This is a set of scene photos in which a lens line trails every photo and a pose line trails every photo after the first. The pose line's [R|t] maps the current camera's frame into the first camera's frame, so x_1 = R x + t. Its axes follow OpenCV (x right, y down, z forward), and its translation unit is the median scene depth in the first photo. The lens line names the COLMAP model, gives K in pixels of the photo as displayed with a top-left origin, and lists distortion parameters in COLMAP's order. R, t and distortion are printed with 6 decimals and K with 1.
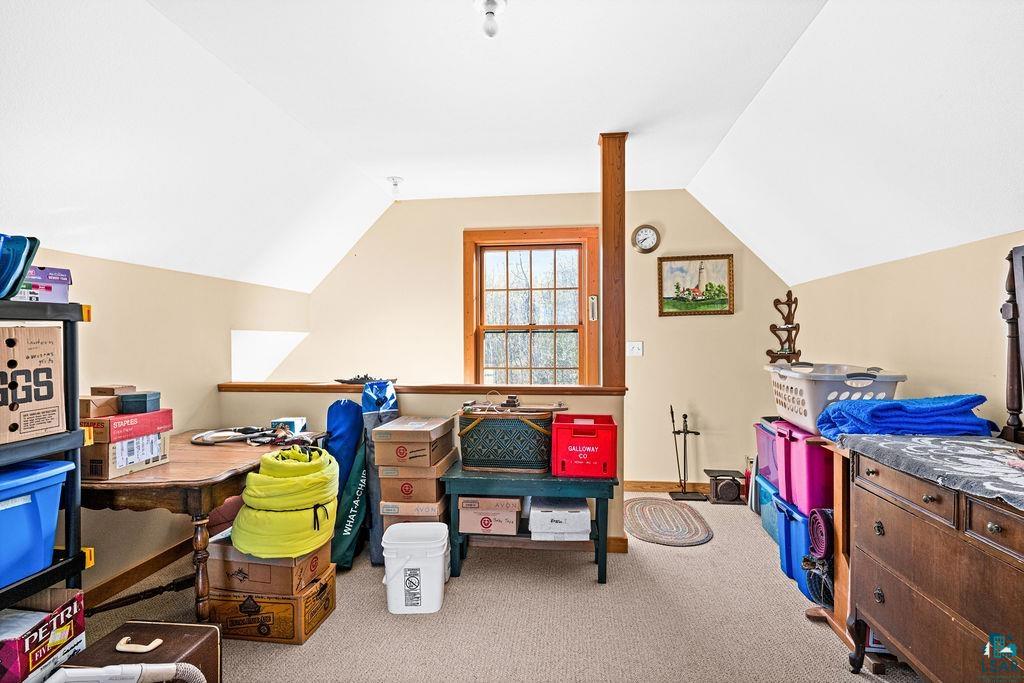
lens RADIAL K [[497.8, 0, 512.9], [0, 497.8, 340.1], [0, 0, 1]] dist [-0.001762, 0.000880]
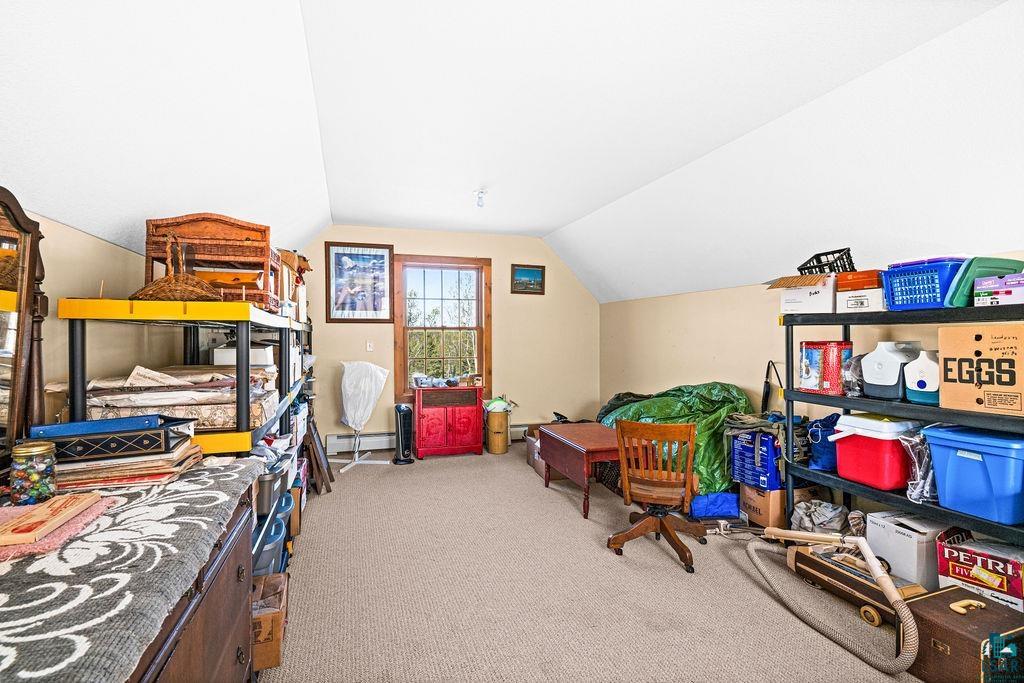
lens RADIAL K [[497.8, 0, 514.4], [0, 497.8, 338.4], [0, 0, 1]] dist [-0.001762, 0.000880]
pose [[-0.909971, 0.002343, -0.414665, 0.665954], [-0.001927, 0.999949, 0.009879, -0.003372], [0.414667, 0.009789, -0.909920, 1.650401]]
